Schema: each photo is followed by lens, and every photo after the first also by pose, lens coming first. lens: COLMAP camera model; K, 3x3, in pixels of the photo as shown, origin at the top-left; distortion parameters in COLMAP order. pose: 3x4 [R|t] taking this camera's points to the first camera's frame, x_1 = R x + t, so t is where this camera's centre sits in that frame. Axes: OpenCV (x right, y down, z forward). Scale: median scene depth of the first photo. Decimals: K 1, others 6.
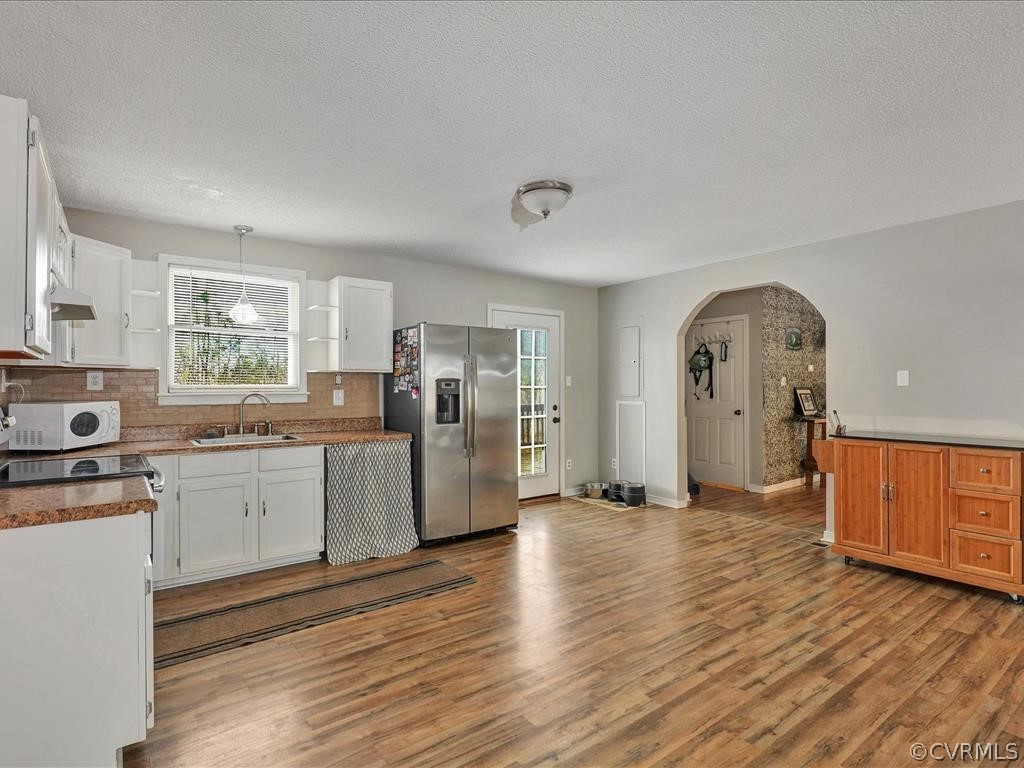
lens RADIAL K [[532.8, 0, 518.6], [0, 532.8, 383.9], [0, 0, 1]] dist [0.003743, -0.007063]
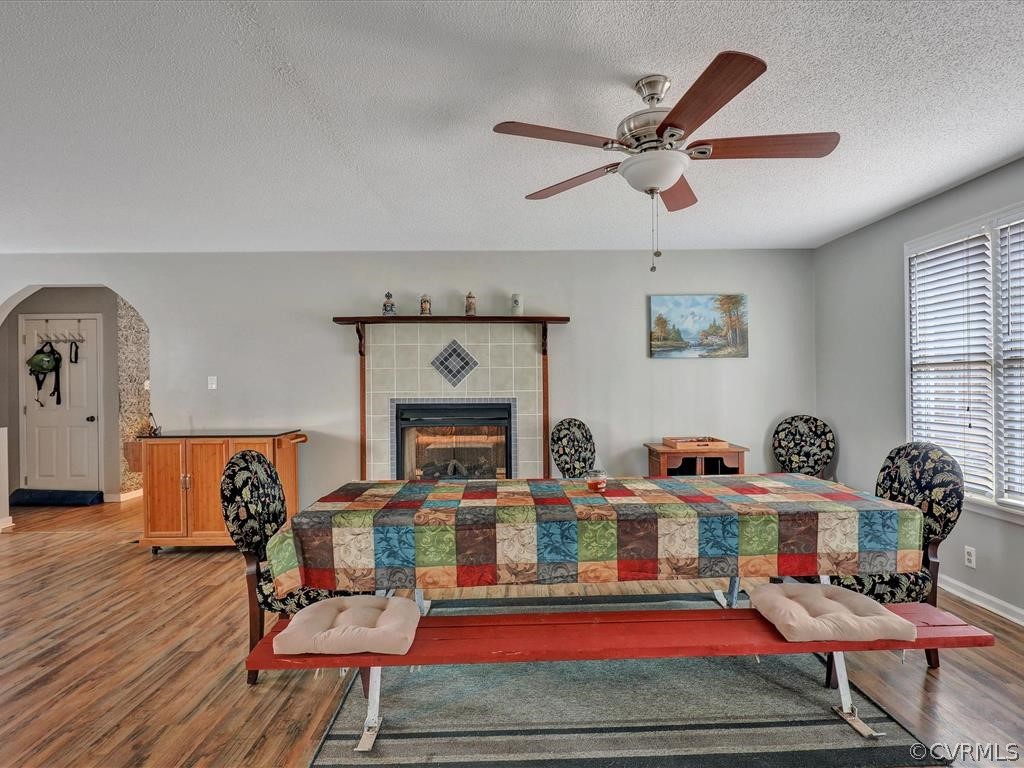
lens RADIAL K [[532.8, 0, 518.1], [0, 532.8, 383.6], [0, 0, 1]] dist [0.003743, -0.007063]
pose [[0.589311, -0.001047, 0.807905, 0.170889], [0.004672, 0.999987, -0.002112, -0.003593], [-0.807892, 0.005019, 0.589309, -0.237897]]
